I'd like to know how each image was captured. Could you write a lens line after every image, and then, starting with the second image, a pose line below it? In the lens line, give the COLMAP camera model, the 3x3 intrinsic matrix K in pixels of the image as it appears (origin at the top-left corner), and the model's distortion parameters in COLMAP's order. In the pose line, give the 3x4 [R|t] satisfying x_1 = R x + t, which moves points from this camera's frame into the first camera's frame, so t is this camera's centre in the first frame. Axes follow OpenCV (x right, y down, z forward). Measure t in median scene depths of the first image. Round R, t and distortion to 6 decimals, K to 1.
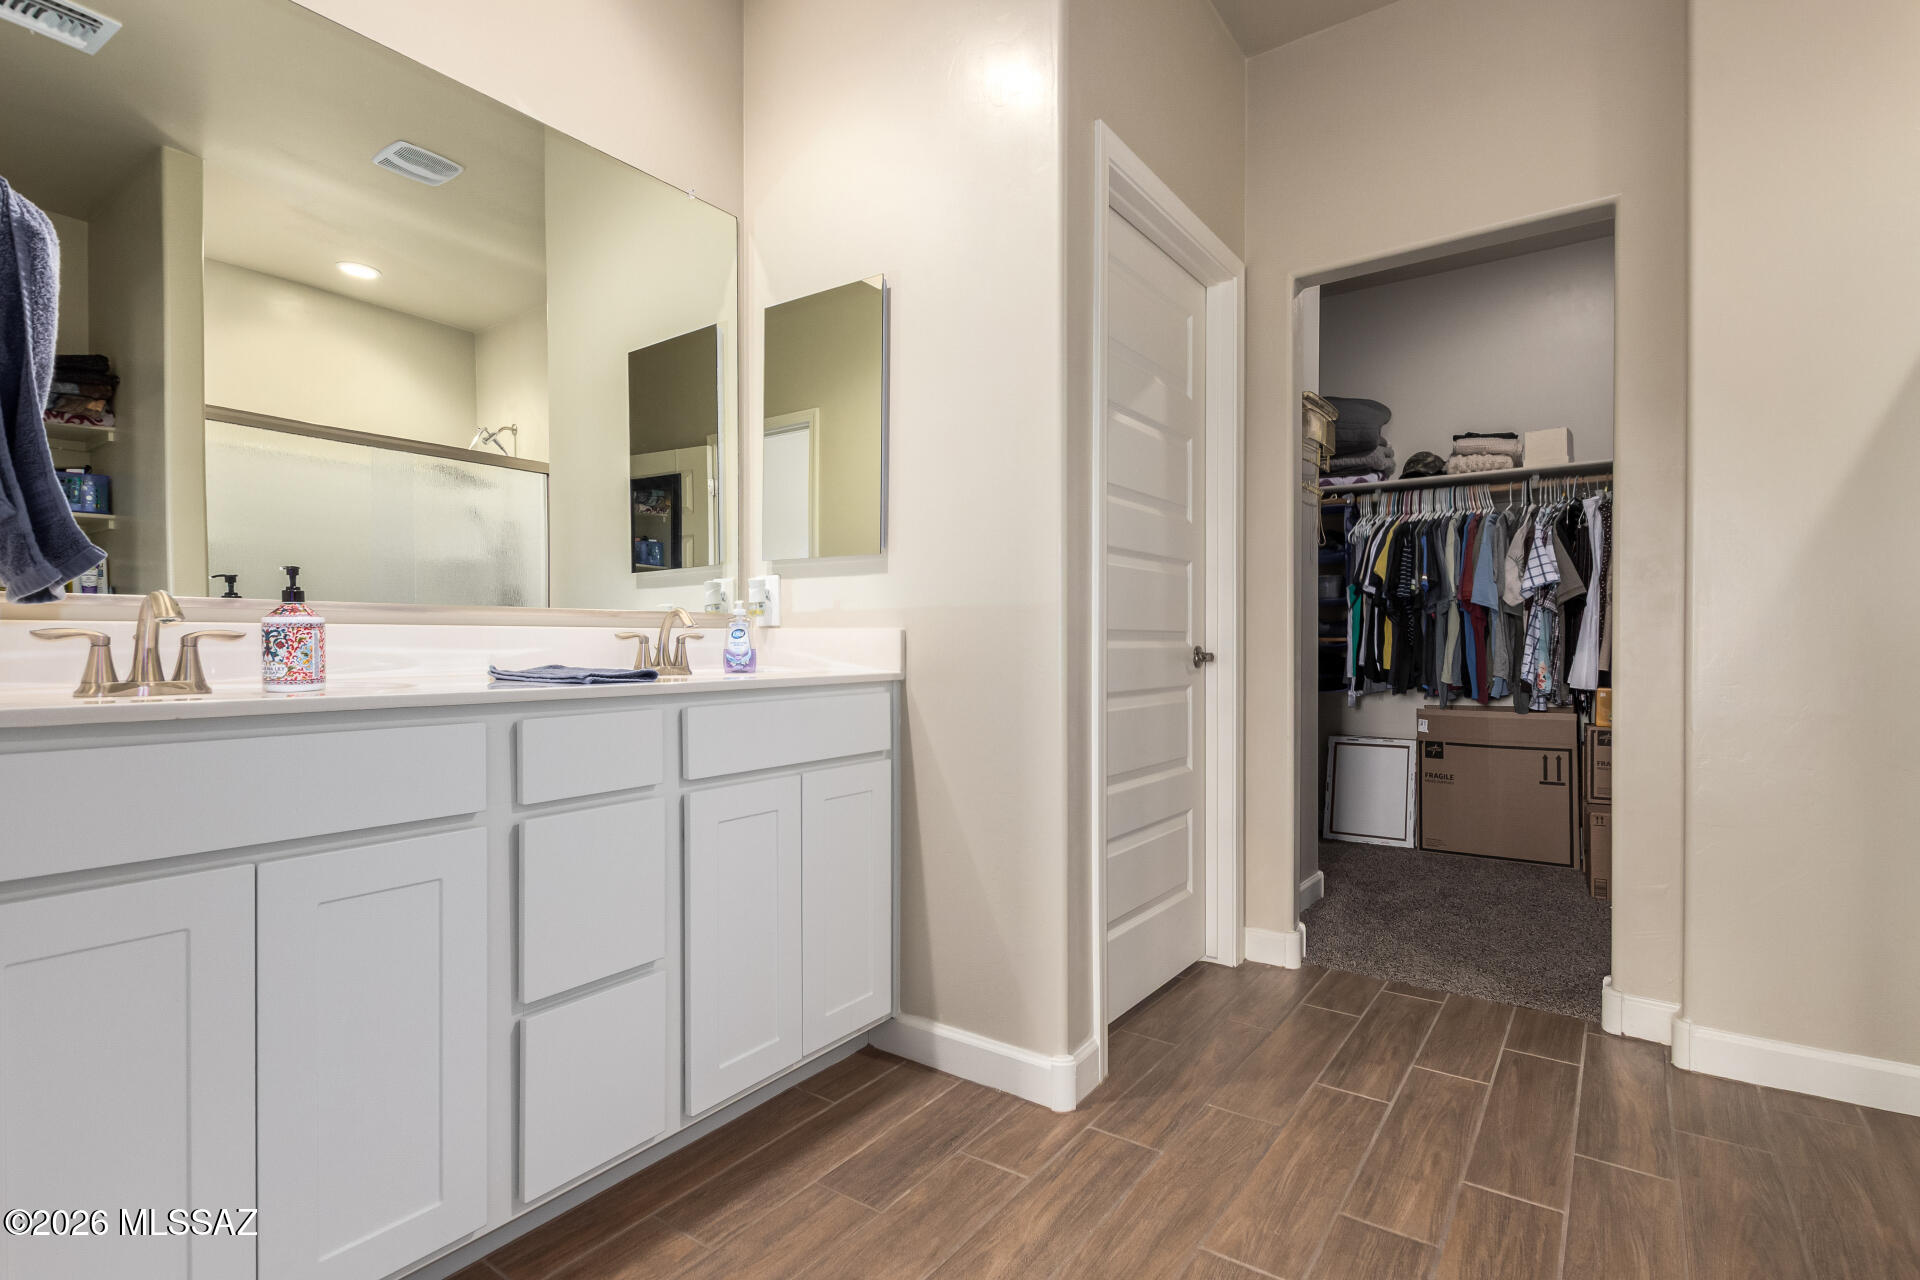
lens RADIAL K [[919.1, 0, 965.7], [0, 919.1, 641.7], [0, 0, 1]] dist [0.001642, -0.001320]
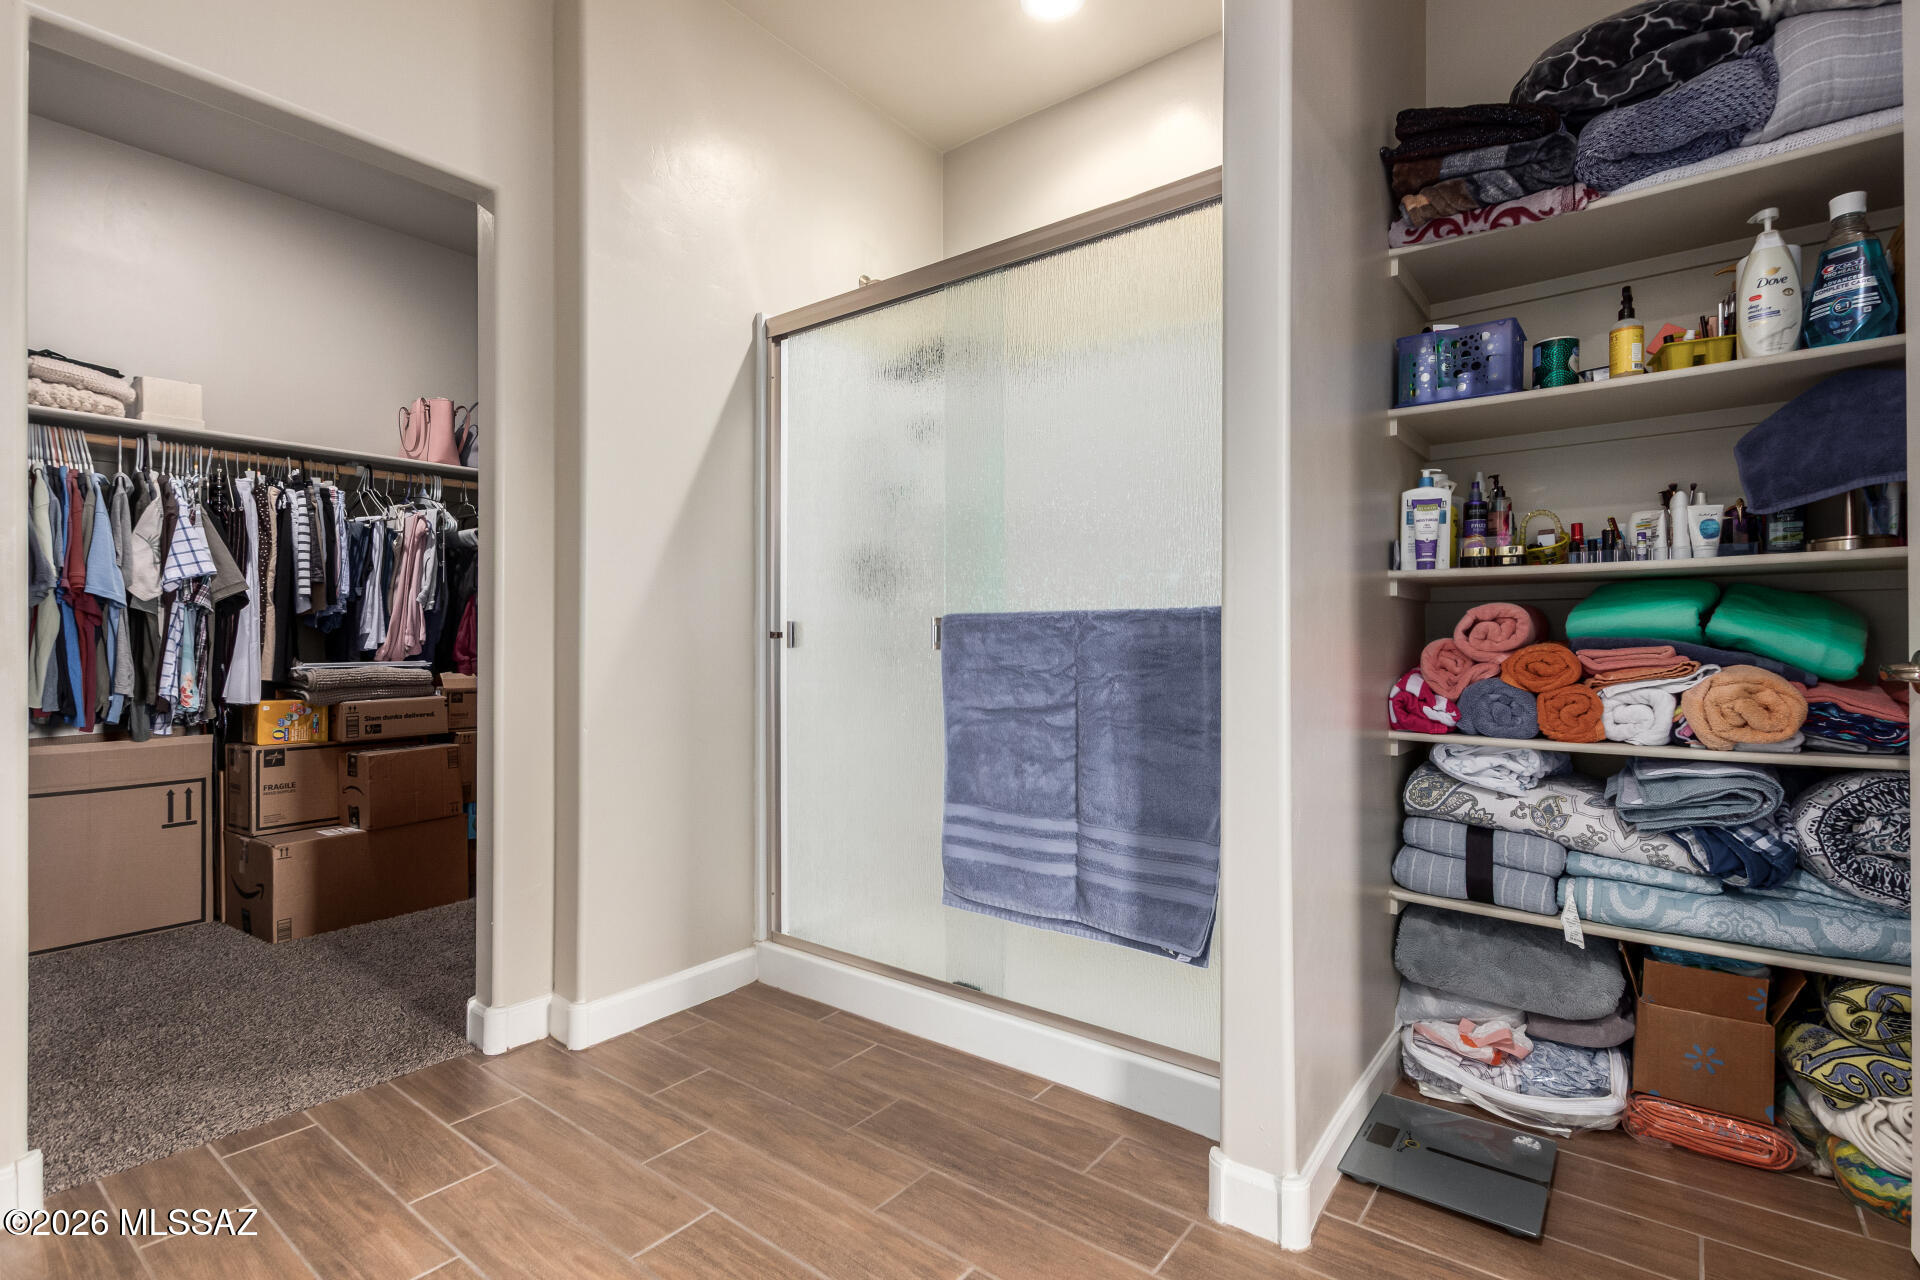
lens RADIAL K [[919.1, 0, 965.1], [0, 919.1, 646.0], [0, 0, 1]] dist [0.001642, -0.001320]
pose [[0.014103, 0.001228, 0.999900, -0.159308], [0.003797, 0.999992, -0.001282, 0.002313], [-0.999893, 0.003814, 0.014098, 0.317717]]
